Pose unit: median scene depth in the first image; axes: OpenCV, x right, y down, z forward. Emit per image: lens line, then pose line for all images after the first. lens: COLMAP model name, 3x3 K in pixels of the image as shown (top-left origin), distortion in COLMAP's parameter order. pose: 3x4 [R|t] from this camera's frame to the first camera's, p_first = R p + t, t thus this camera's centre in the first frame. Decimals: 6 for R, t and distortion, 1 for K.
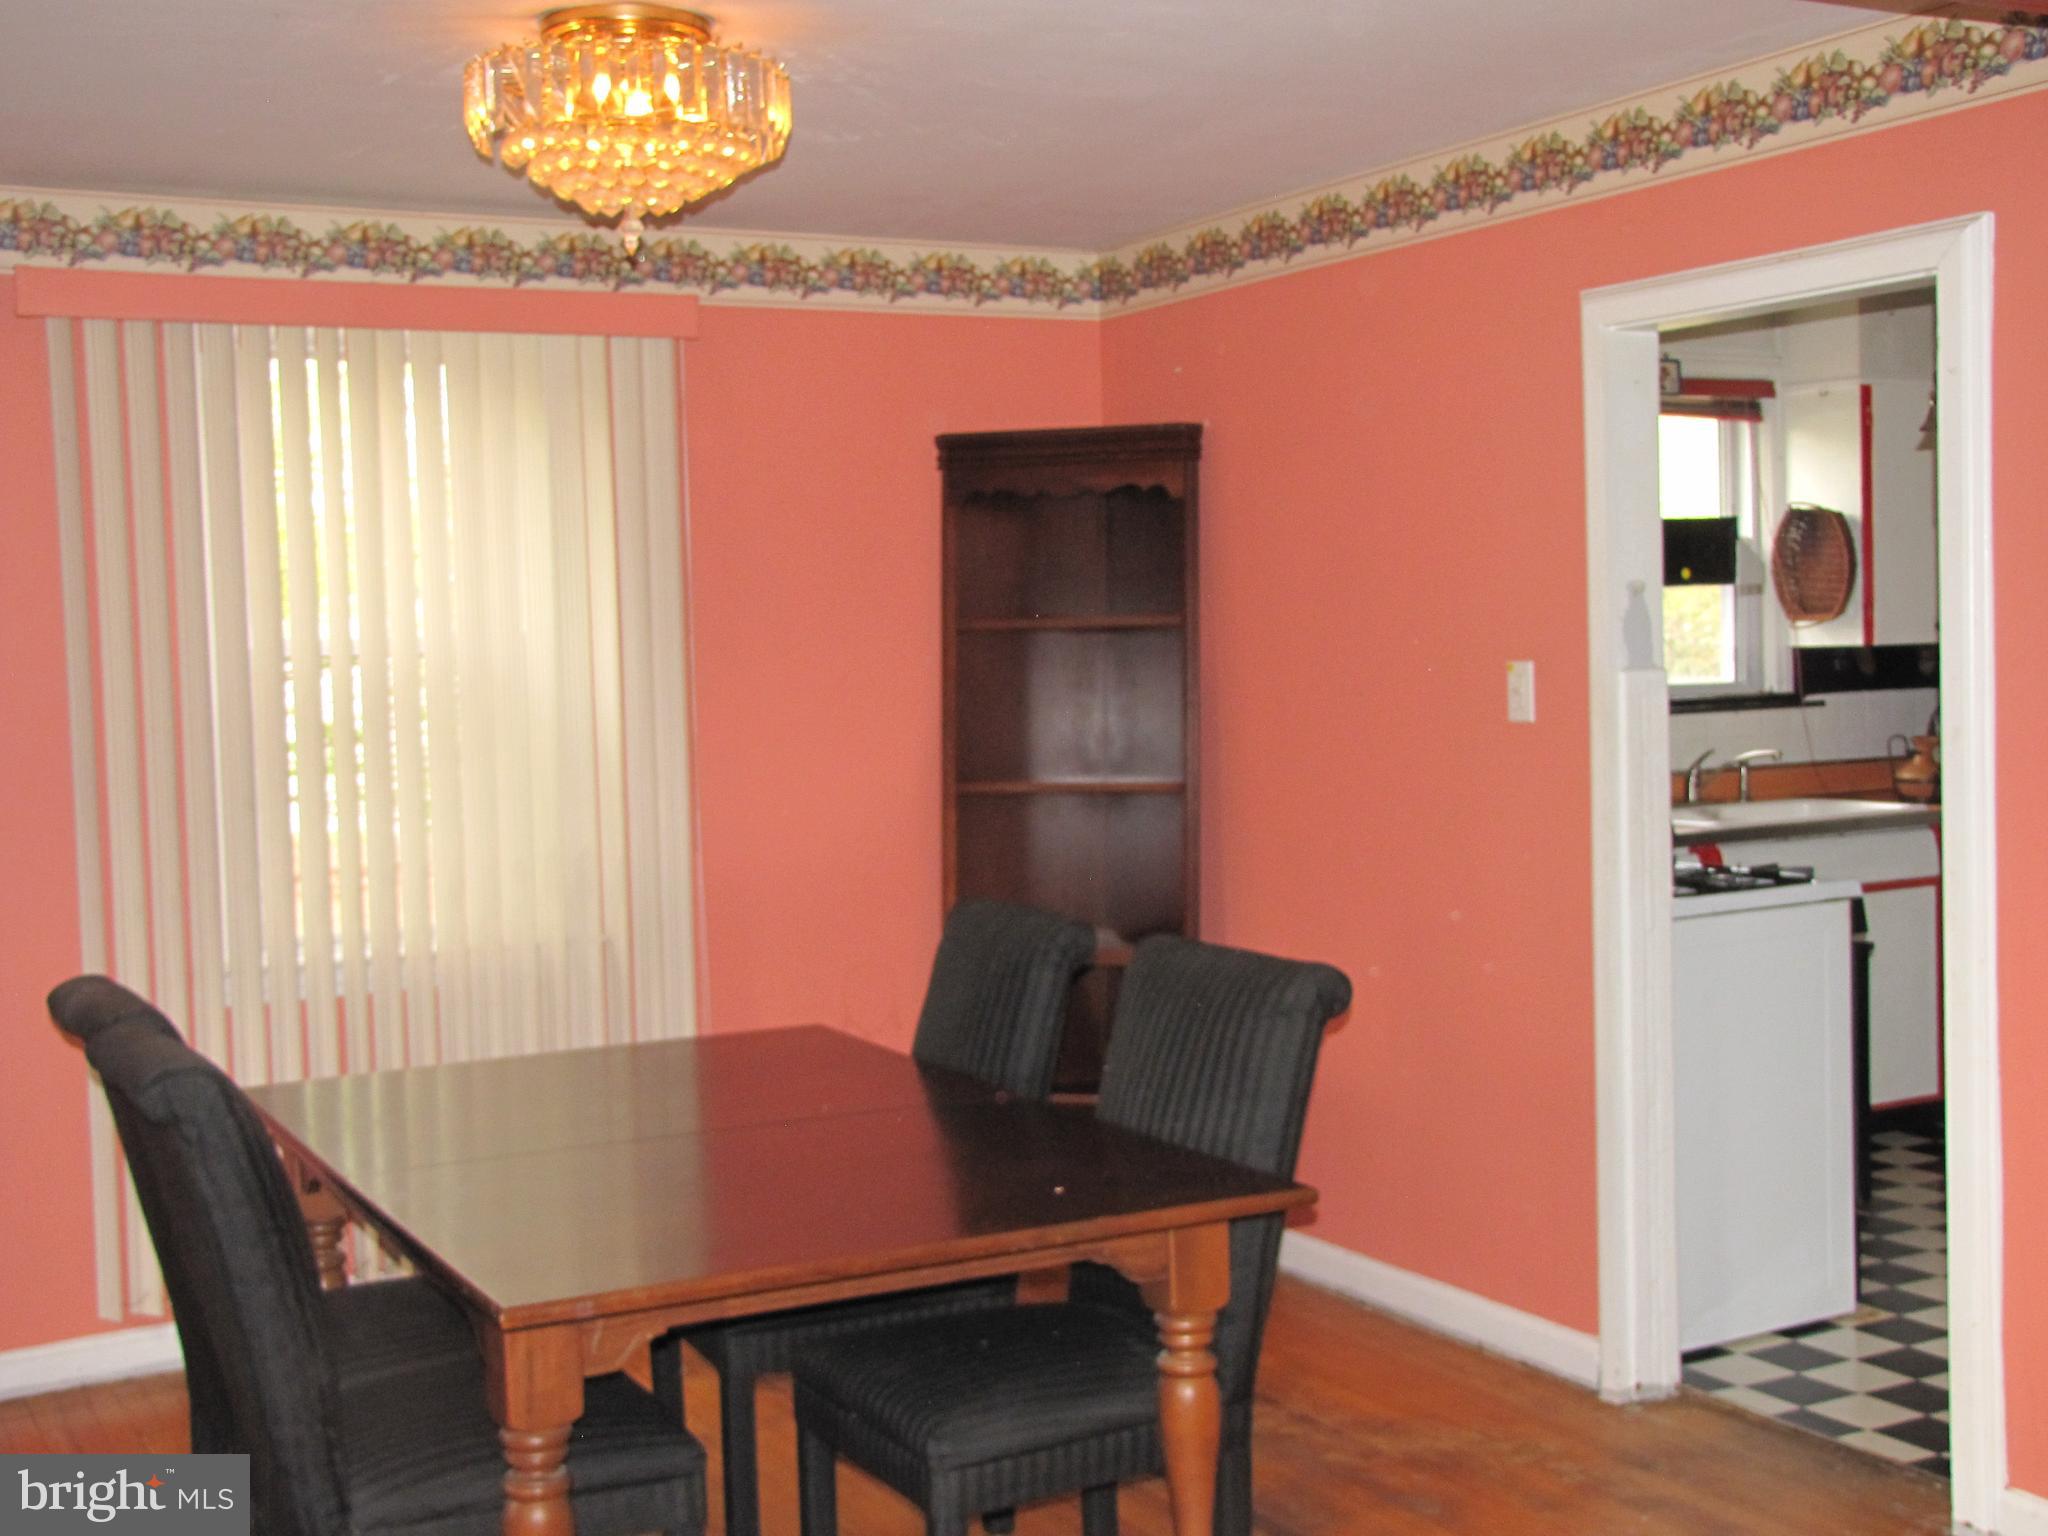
lens RADIAL K [[2407.3, 0, 1032.9], [0, 2407.3, 782.6], [0, 0, 1]] dist [-0.026040, 0.000000]
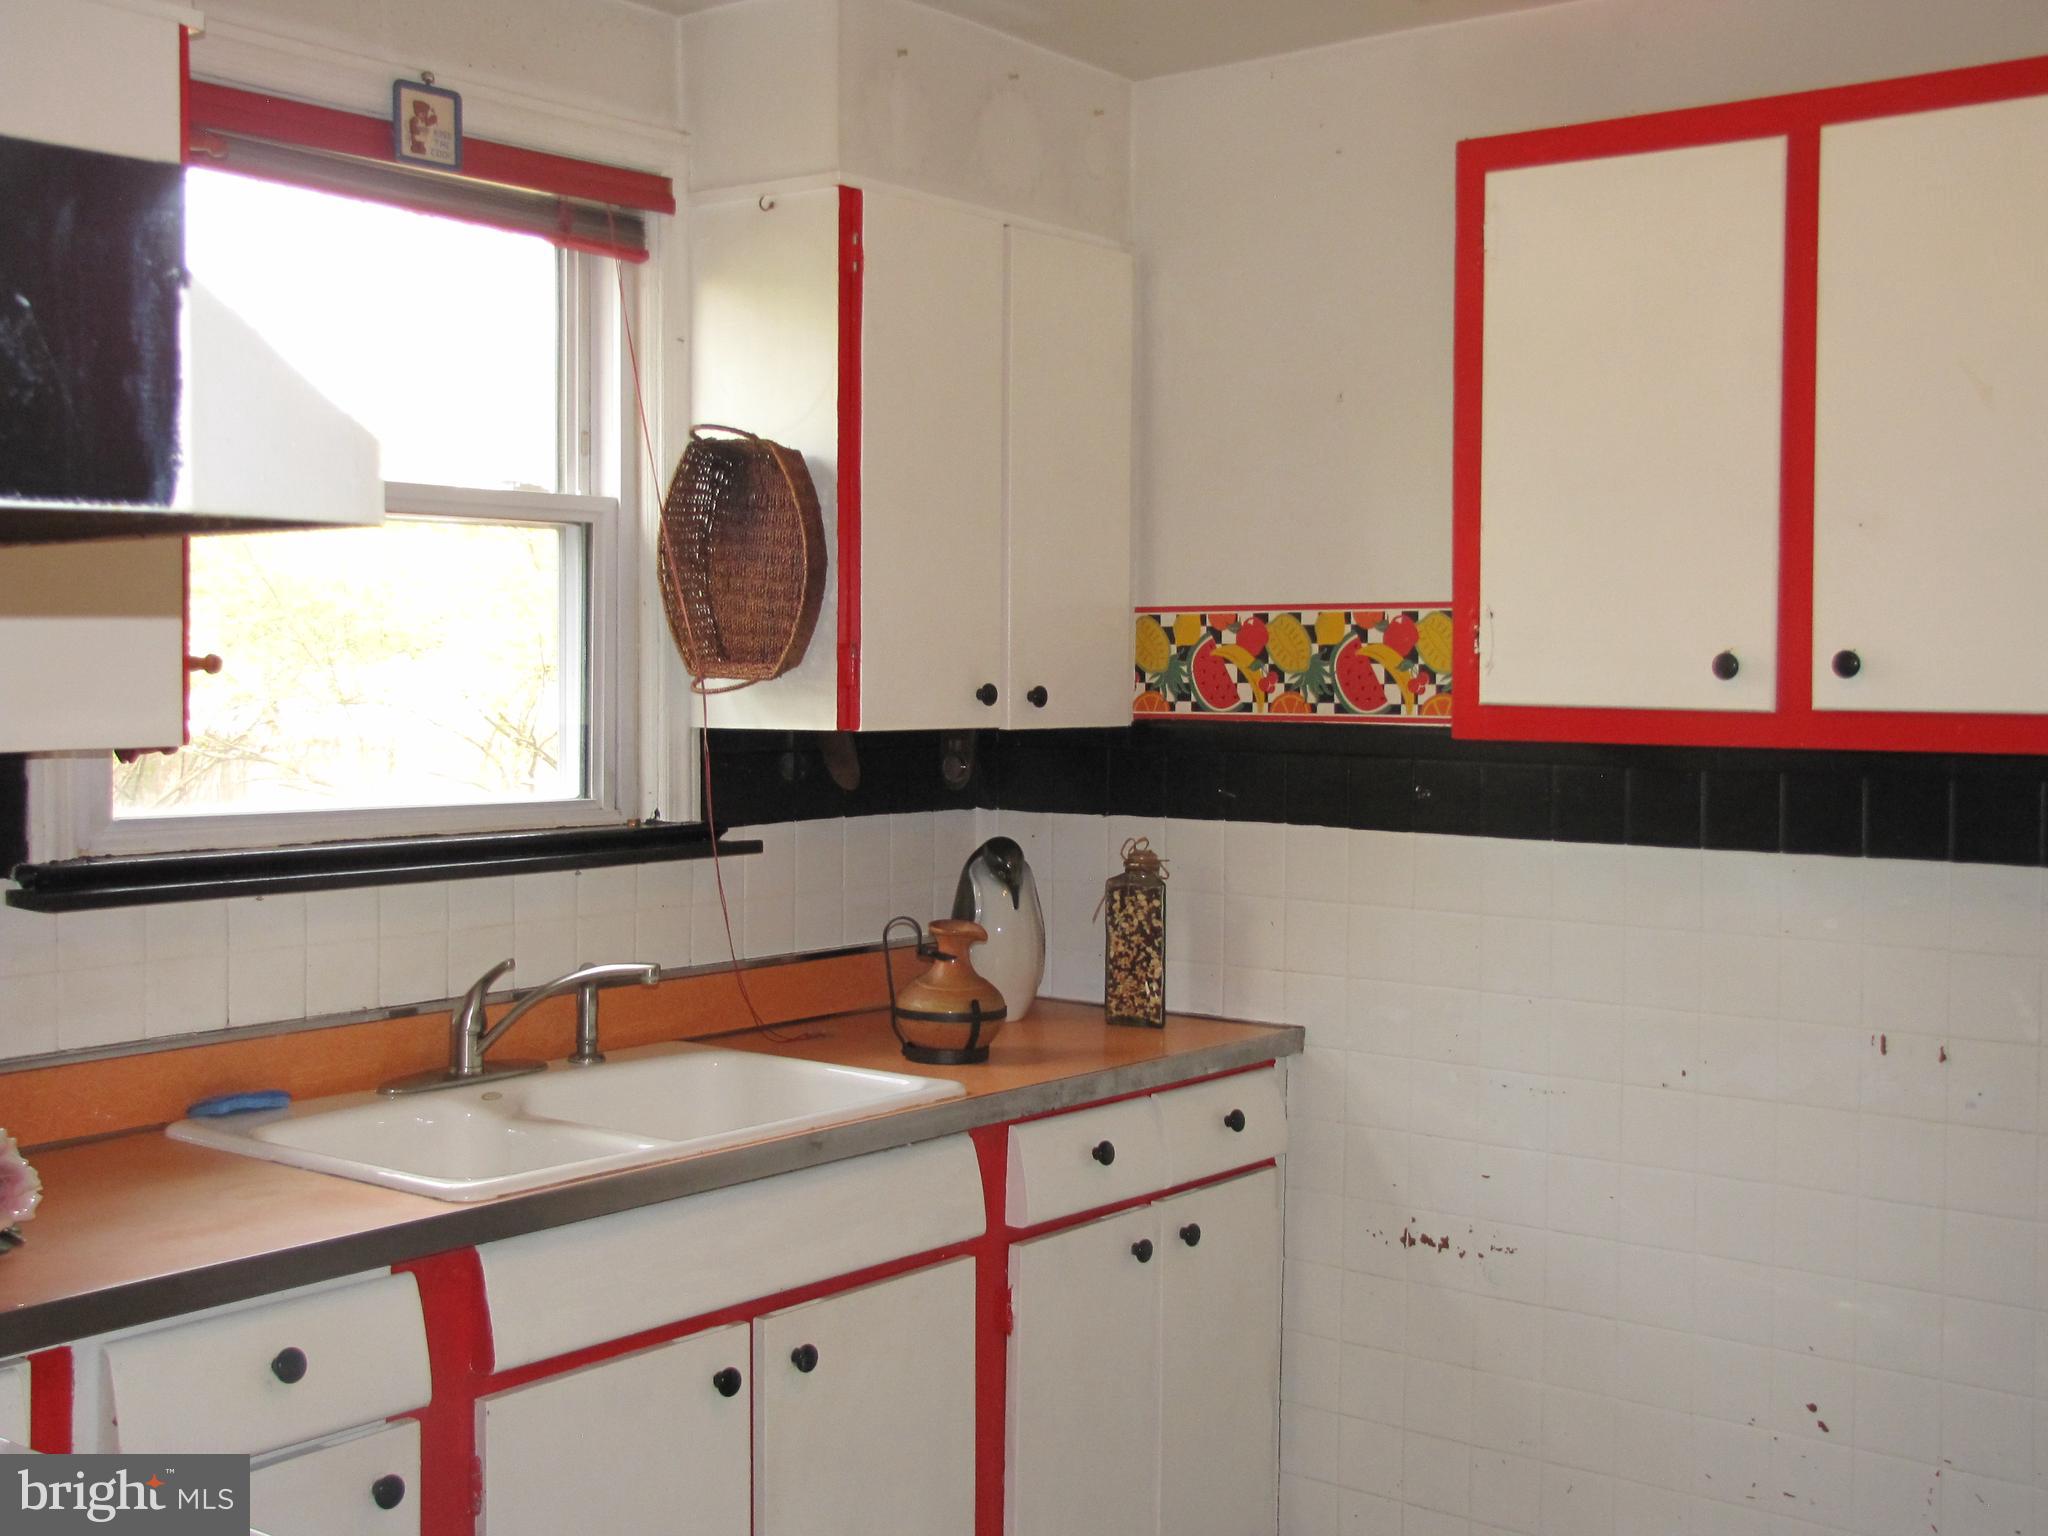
lens RADIAL K [[2407.3, 0, 1026.3], [0, 2407.3, 764.5], [0, 0, 1]] dist [-0.026040, 0.000000]
pose [[0.920793, 0.018259, 0.389623, 0.190645], [-0.011849, 0.999752, -0.018850, -0.041552], [-0.389871, 0.012740, 0.920781, 0.534503]]
